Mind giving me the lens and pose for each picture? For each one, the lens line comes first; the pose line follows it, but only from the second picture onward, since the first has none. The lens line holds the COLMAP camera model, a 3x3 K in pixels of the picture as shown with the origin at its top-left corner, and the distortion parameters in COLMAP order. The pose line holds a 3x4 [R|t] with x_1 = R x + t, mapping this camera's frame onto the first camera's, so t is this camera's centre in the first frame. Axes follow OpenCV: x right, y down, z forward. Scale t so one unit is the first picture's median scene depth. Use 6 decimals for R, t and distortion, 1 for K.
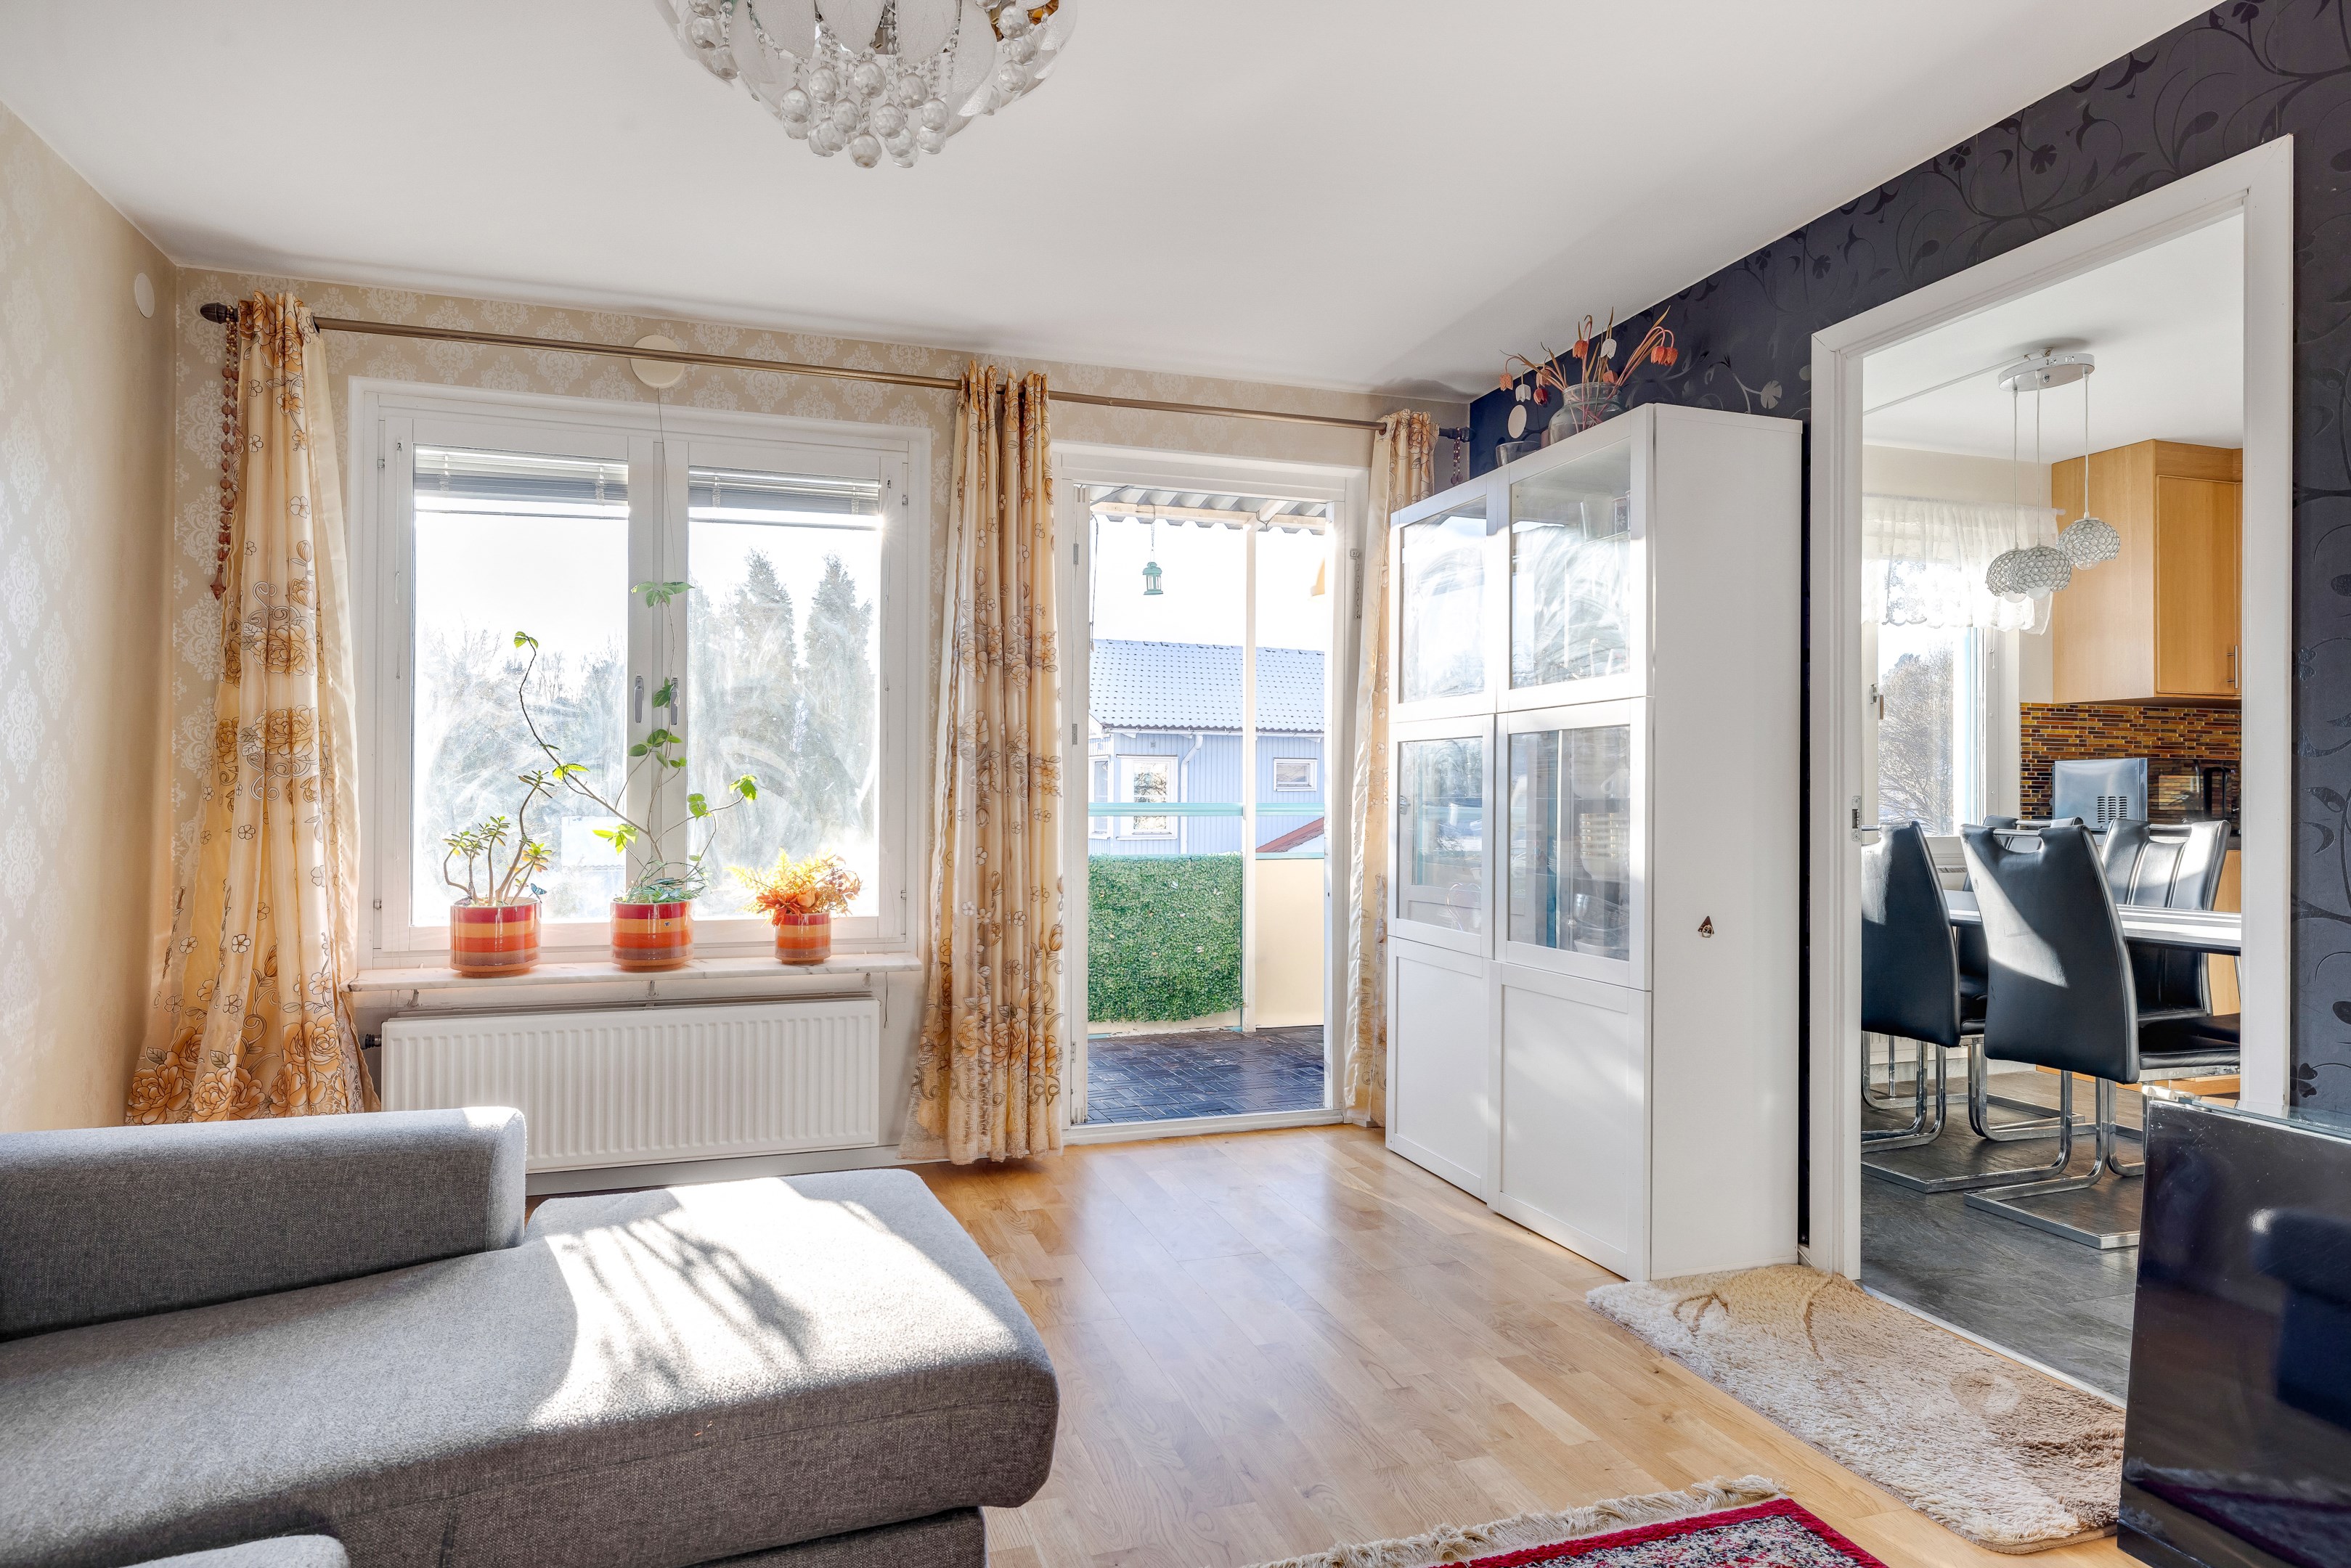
lens RADIAL K [[1309.3, 0, 1160.6], [0, 1309.3, 776.1], [0, 0, 1]] dist [-0.002087, -0.000272]
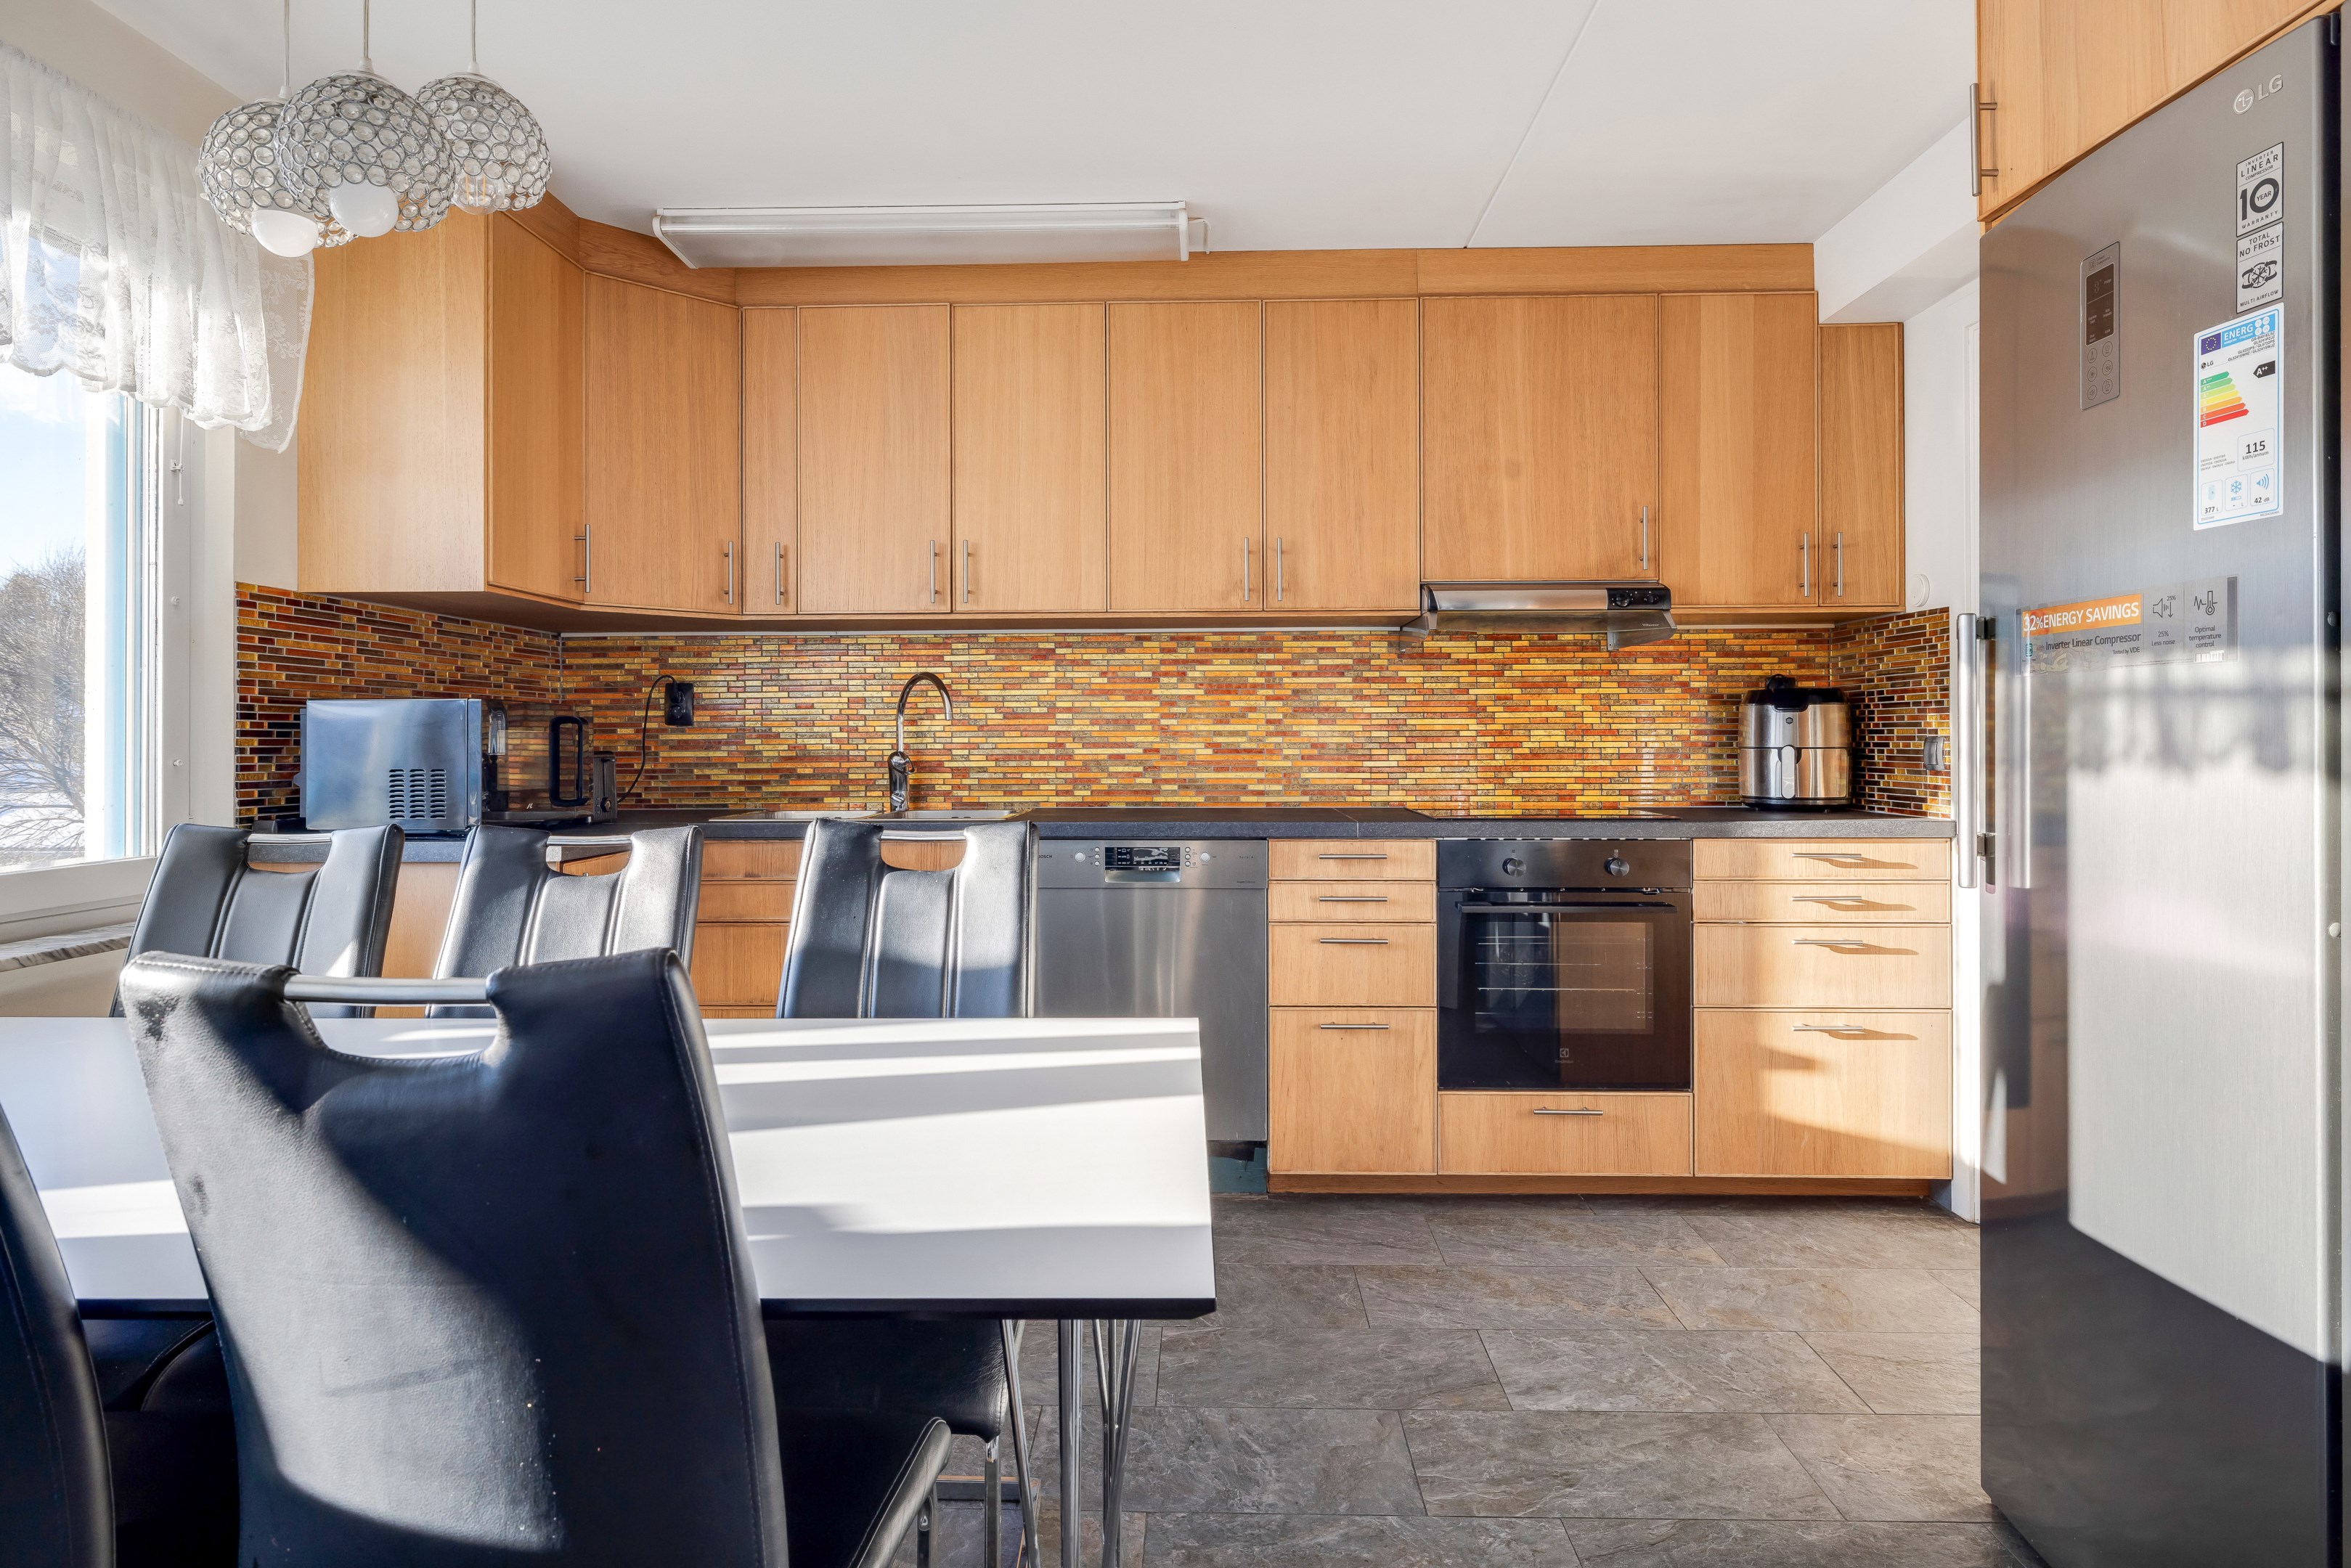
lens RADIAL K [[1335.8, 0, 1170.5], [0, 1335.8, 757.8], [0, 0, 1]] dist [-0.000236, -0.000425]
pose [[0.335027, -0.014809, 0.942092, 0.409044], [-0.012035, 0.999728, 0.019994, -0.004982], [-0.942132, -0.018037, 0.334758, 0.680761]]
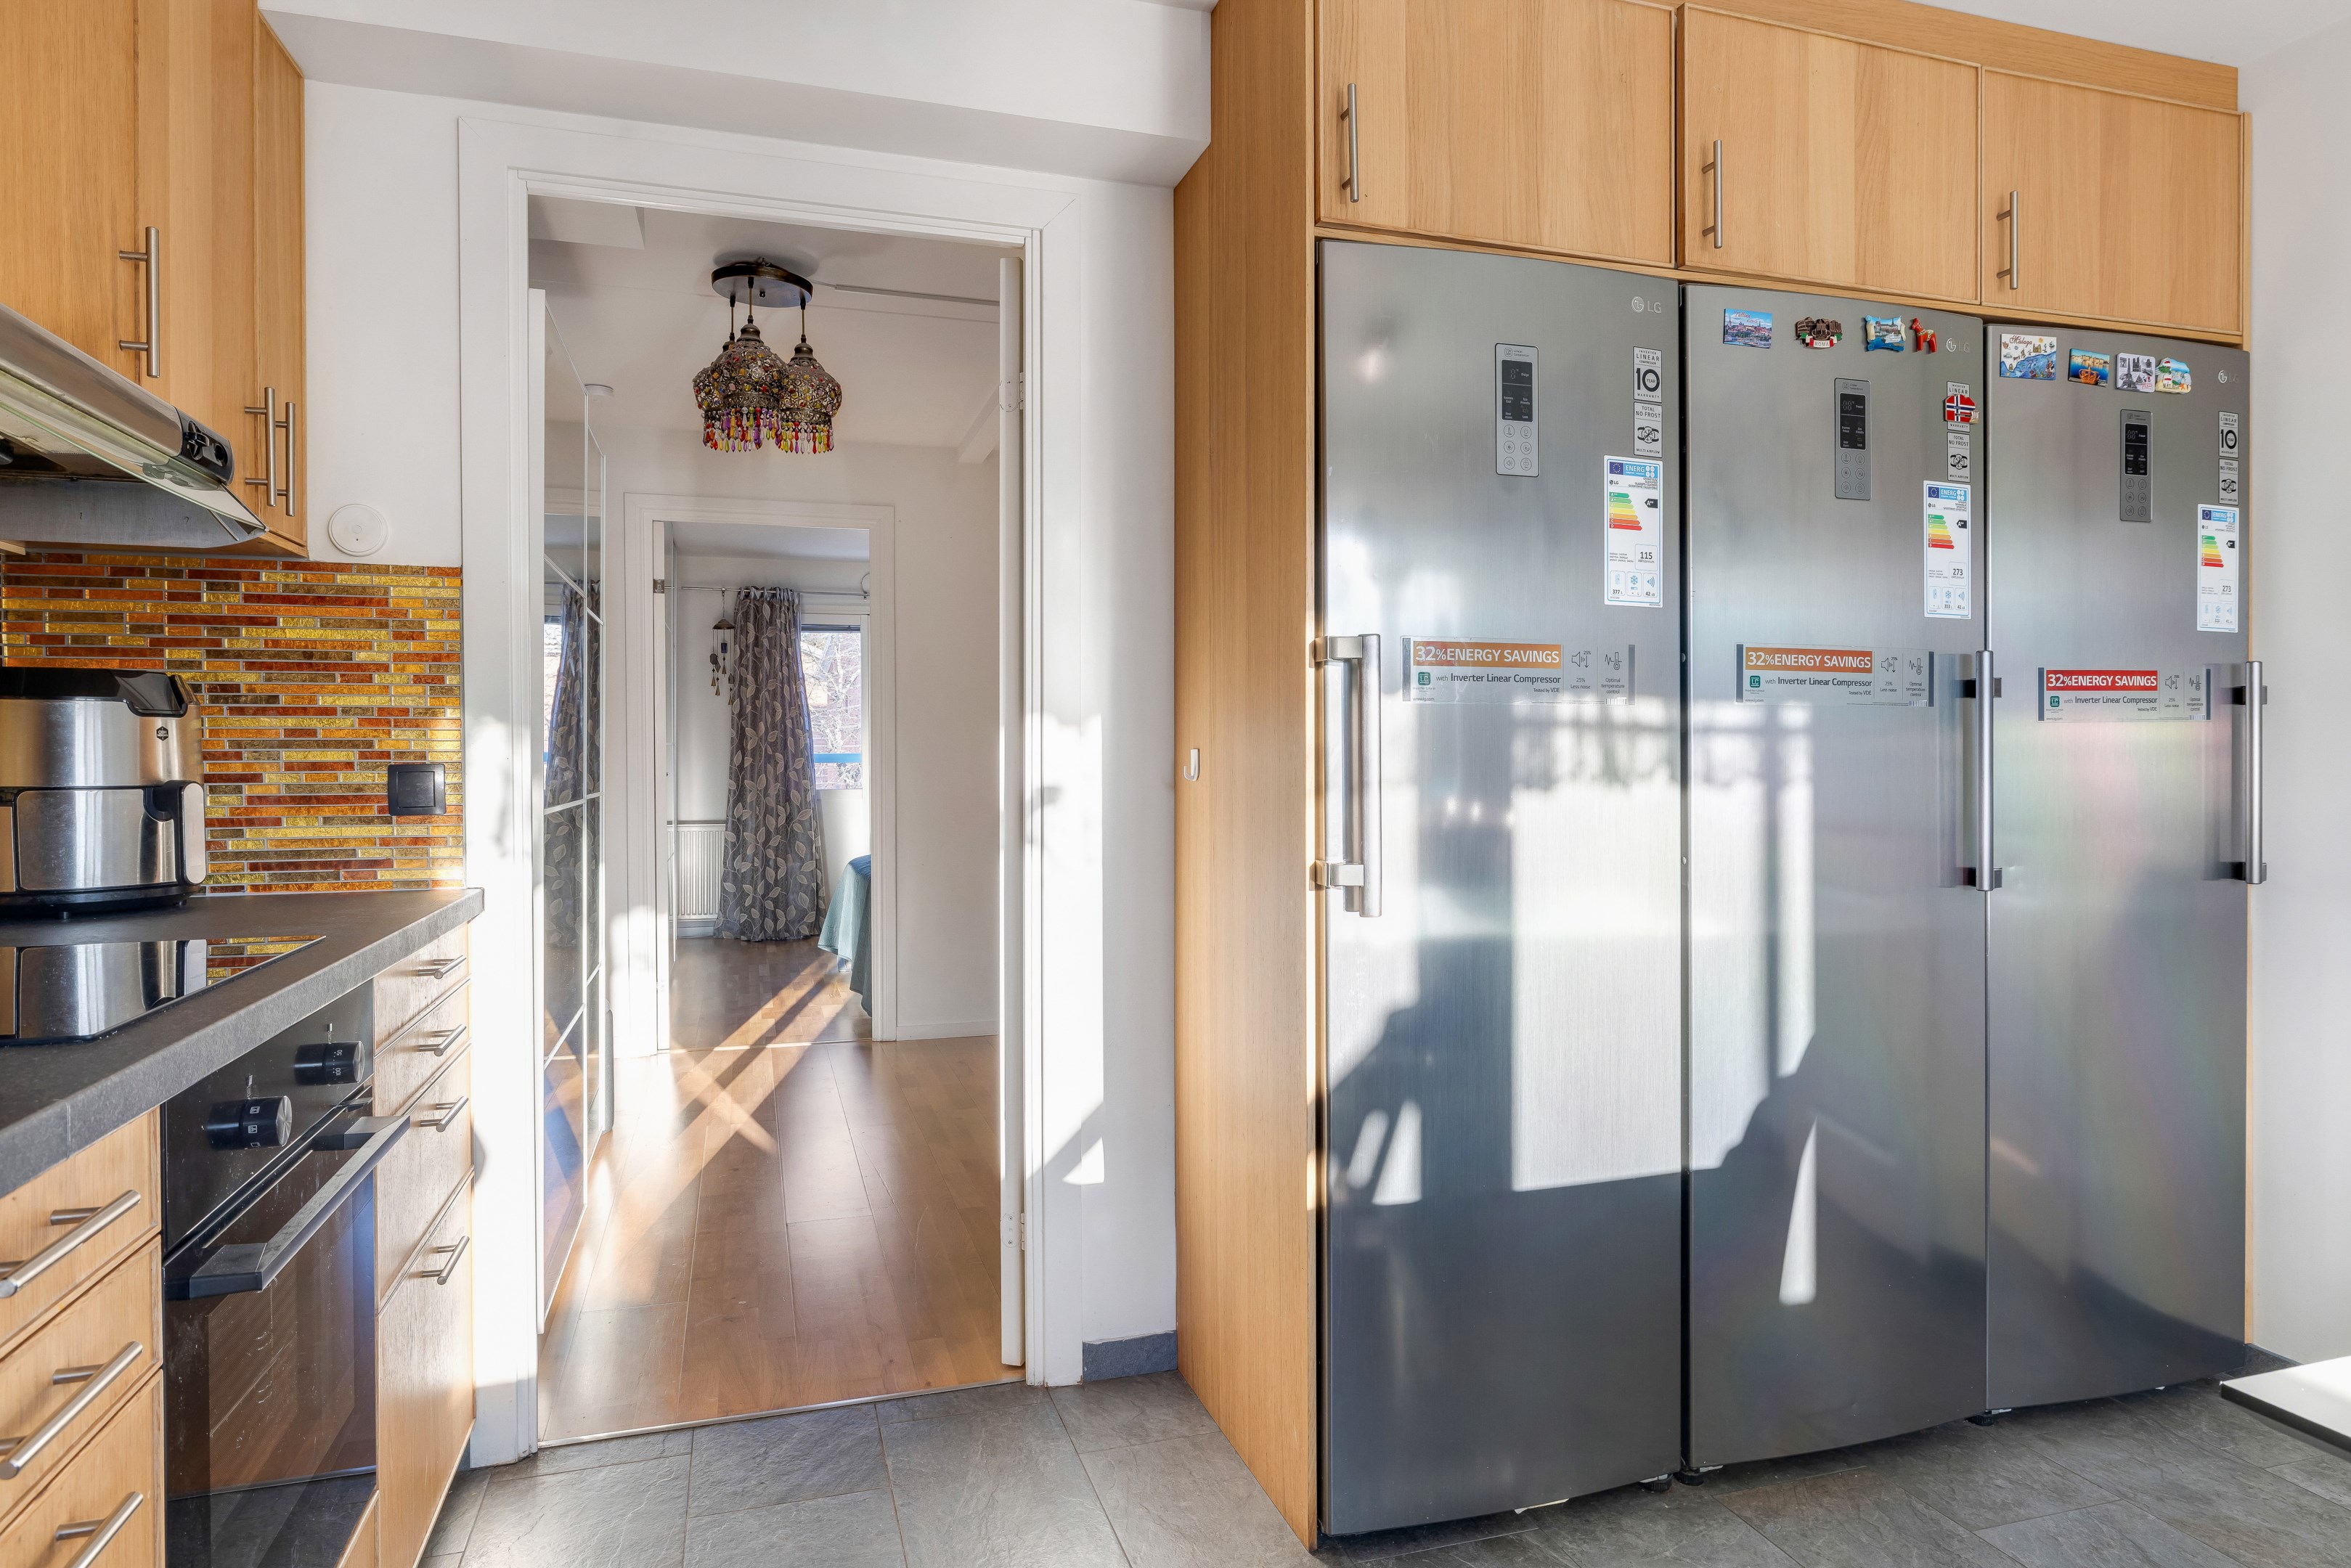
lens RADIAL K [[1335.8, 0, 1170.5], [0, 1335.8, 757.8], [0, 0, 1]] dist [-0.000236, -0.000425]
pose [[-0.999921, 0.002494, 0.012283, 1.055135], [0.002374, 0.999949, -0.009770, -0.003426], [-0.012307, -0.009740, -0.999877, 1.055807]]
